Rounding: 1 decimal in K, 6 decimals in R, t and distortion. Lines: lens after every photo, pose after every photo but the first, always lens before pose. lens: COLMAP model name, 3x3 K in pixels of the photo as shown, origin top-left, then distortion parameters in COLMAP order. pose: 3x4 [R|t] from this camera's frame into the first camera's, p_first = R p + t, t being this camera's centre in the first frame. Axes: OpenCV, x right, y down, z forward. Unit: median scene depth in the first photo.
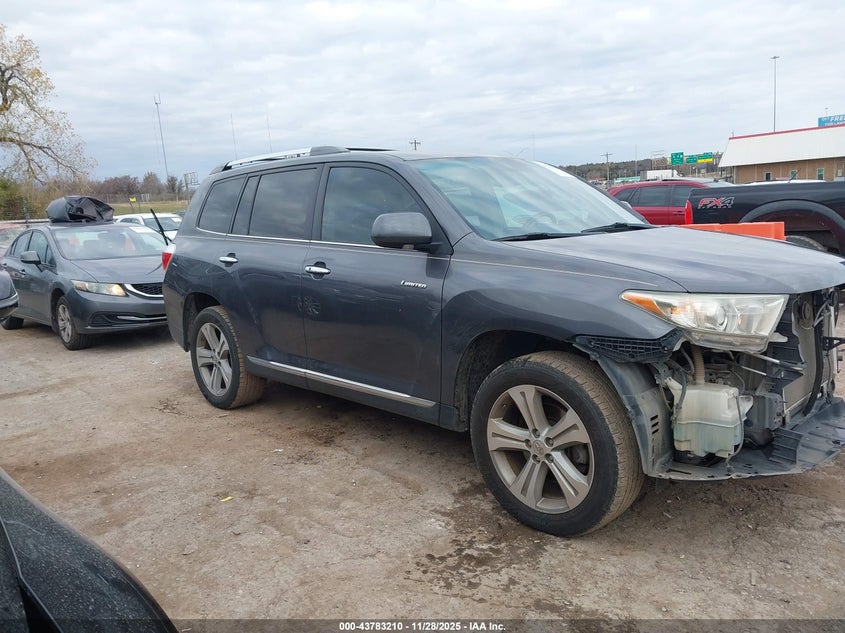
lens RADIAL K [[676.0, 0, 422.5], [0, 676.0, 316.5], [0, 0, 1]] dist [0.006304, 0.004259]
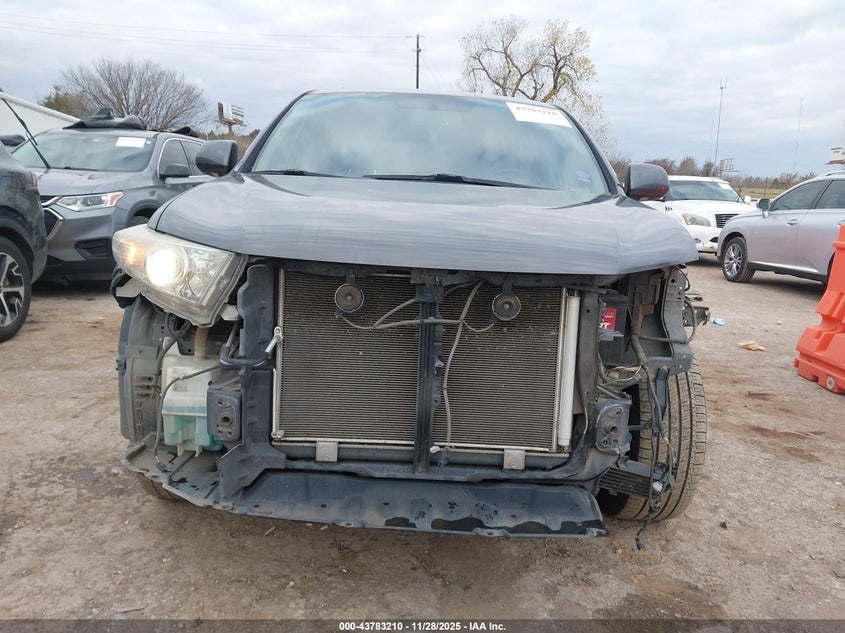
lens RADIAL K [[676.0, 0, 422.5], [0, 676.0, 316.5], [0, 0, 1]] dist [0.006304, 0.004259]
pose [[0.698644, 0.200958, -0.686668, 0.089287], [-0.188836, 0.977505, 0.093943, -0.005055], [0.690100, 0.064035, 0.720876, 0.050000]]
